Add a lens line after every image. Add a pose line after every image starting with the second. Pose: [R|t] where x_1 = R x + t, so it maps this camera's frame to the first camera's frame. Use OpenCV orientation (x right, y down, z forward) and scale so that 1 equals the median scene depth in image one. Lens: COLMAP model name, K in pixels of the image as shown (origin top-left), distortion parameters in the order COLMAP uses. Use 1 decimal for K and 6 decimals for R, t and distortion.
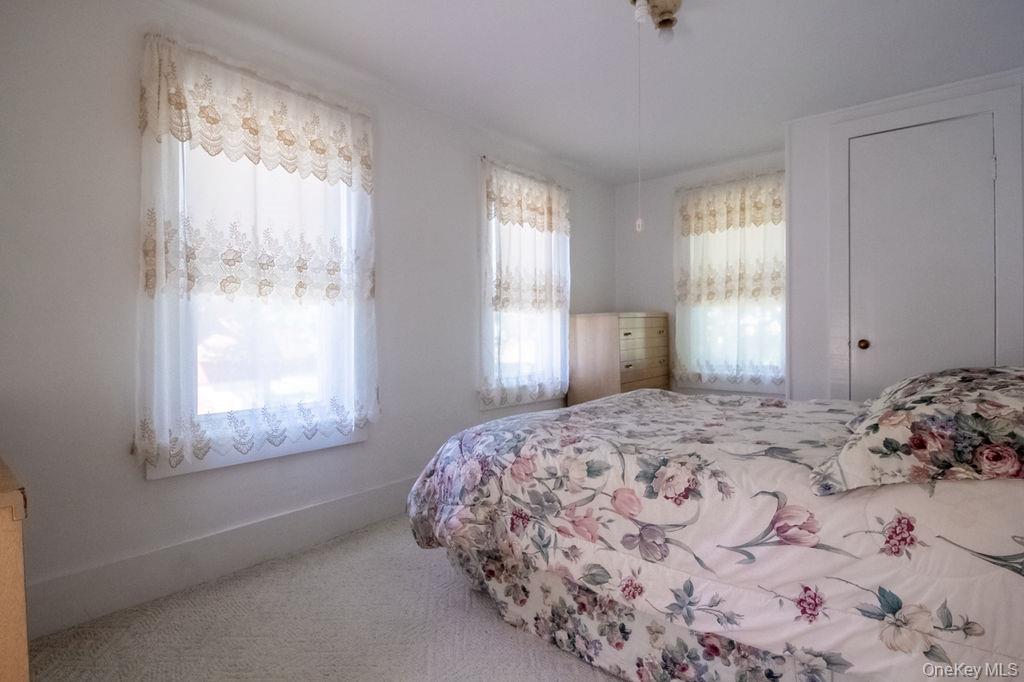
lens RADIAL K [[523.2, 0, 509.4], [0, 523.2, 340.2], [0, 0, 1]] dist [0.001668, -0.013402]
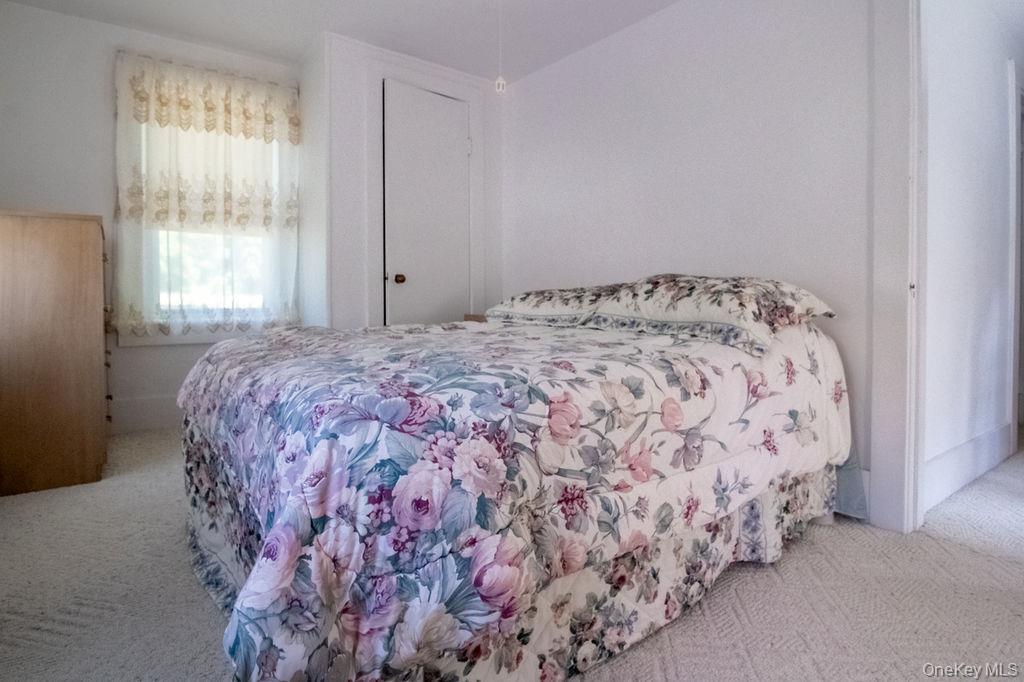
lens RADIAL K [[537.4, 0, 501.2], [0, 537.4, 312.3], [0, 0, 1]] dist [0.000262, -0.000232]
pose [[0.221257, -0.012172, 0.975140, -0.586086], [0.014358, 0.999854, 0.009222, 0.116248], [-0.975110, 0.011961, 0.221399, 0.929562]]
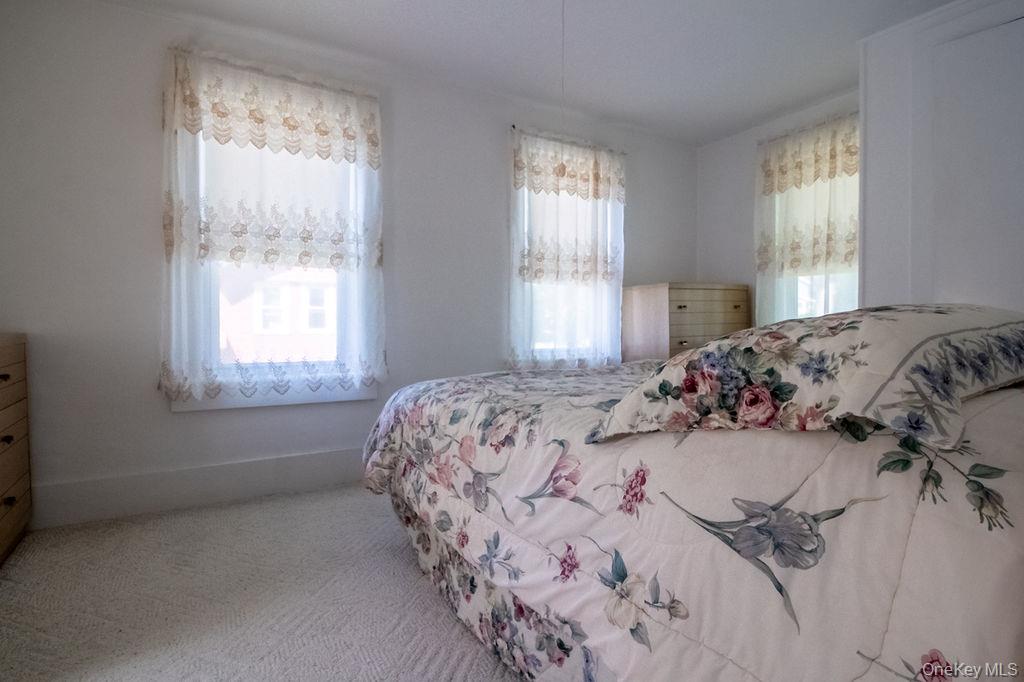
lens RADIAL K [[529.7, 0, 509.2], [0, 529.7, 338.4], [0, 0, 1]] dist [0.002569, -0.014918]
pose [[0.945396, 0.015589, -0.325552, 0.529940], [-0.012906, 0.999863, 0.010398, 0.080336], [0.325670, -0.005629, 0.945467, 0.085725]]
